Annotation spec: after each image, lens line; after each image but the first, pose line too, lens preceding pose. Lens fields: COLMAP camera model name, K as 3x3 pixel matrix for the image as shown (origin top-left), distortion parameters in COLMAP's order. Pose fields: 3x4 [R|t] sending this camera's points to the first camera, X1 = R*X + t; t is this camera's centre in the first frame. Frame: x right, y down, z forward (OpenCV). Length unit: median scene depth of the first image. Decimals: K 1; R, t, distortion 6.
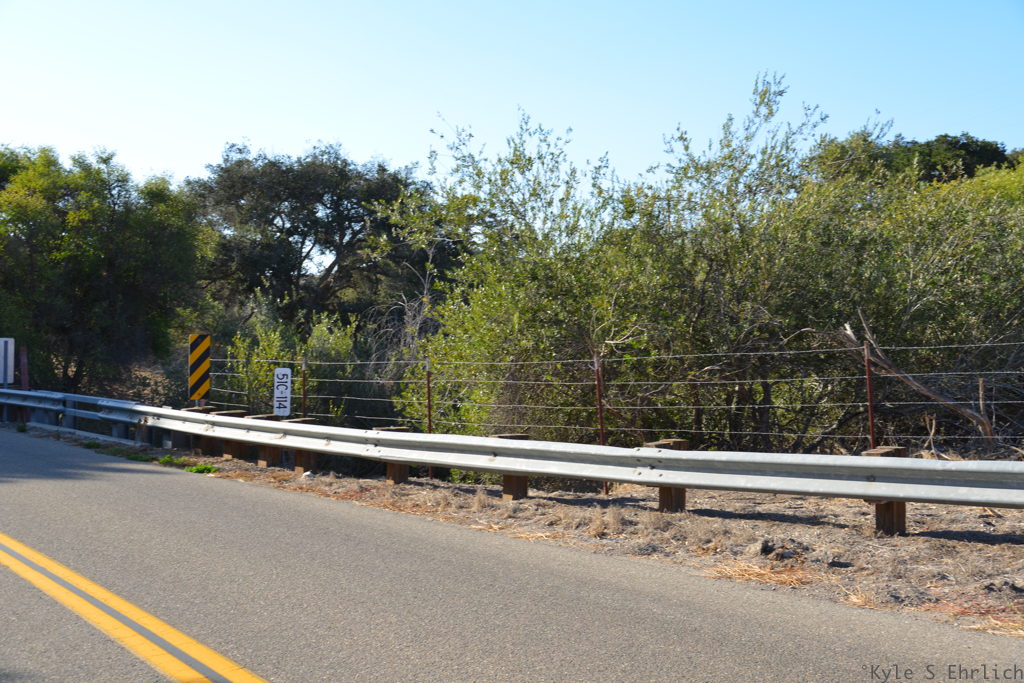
lens RADIAL K [[1127.5, 0, 512.0], [0, 1127.5, 341.5], [0, 0, 1]] dist [-0.024070, -0.005987]
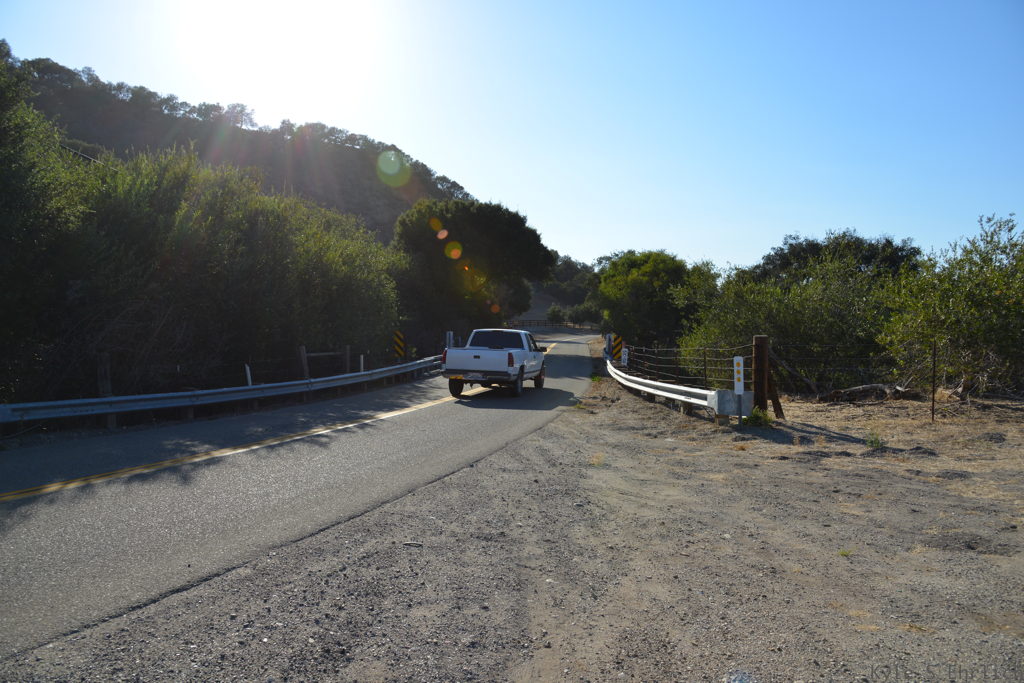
lens RADIAL K [[716.6, 0, 512.0], [0, 716.6, 341.5], [0, 0, 1]] dist [-0.010389, -0.001146]
pose [[0.685199, 0.043064, -0.727082, 0.537128], [-0.036611, 0.999025, 0.024668, -0.016896], [0.727435, 0.009717, 0.686108, -0.273300]]
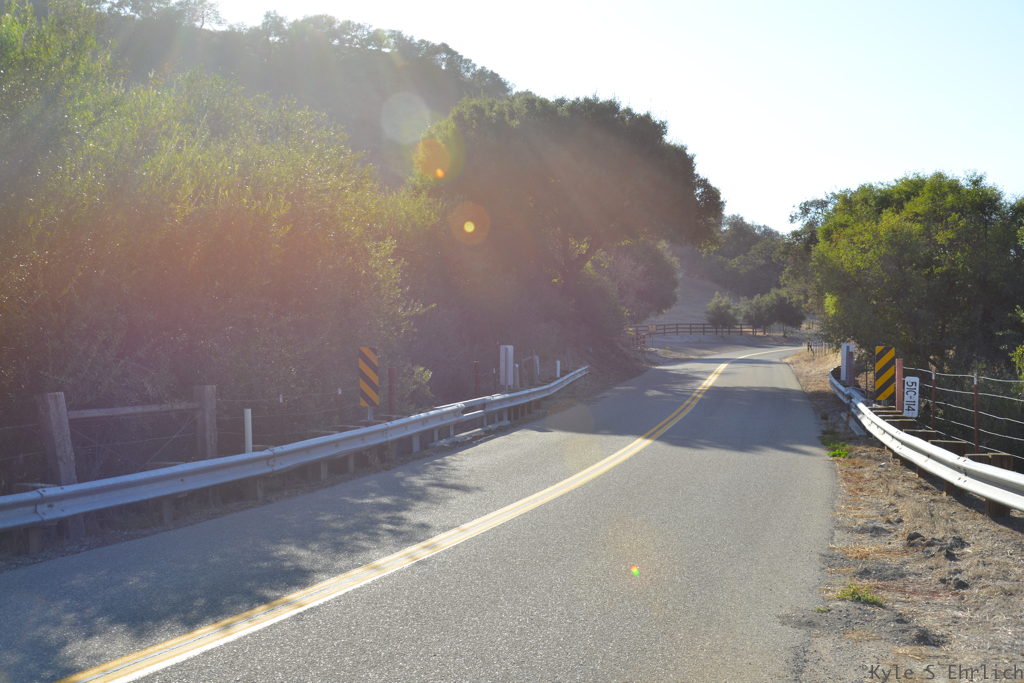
lens RADIAL K [[1139.5, 0, 517.8], [0, 1139.5, 343.8], [0, 0, 1]] dist [-0.027654, 0.046272]
pose [[0.598650, 0.016434, -0.800842, 0.291213], [-0.012165, 0.999861, 0.011425, -0.011405], [0.800919, 0.002903, 0.598766, -0.030152]]
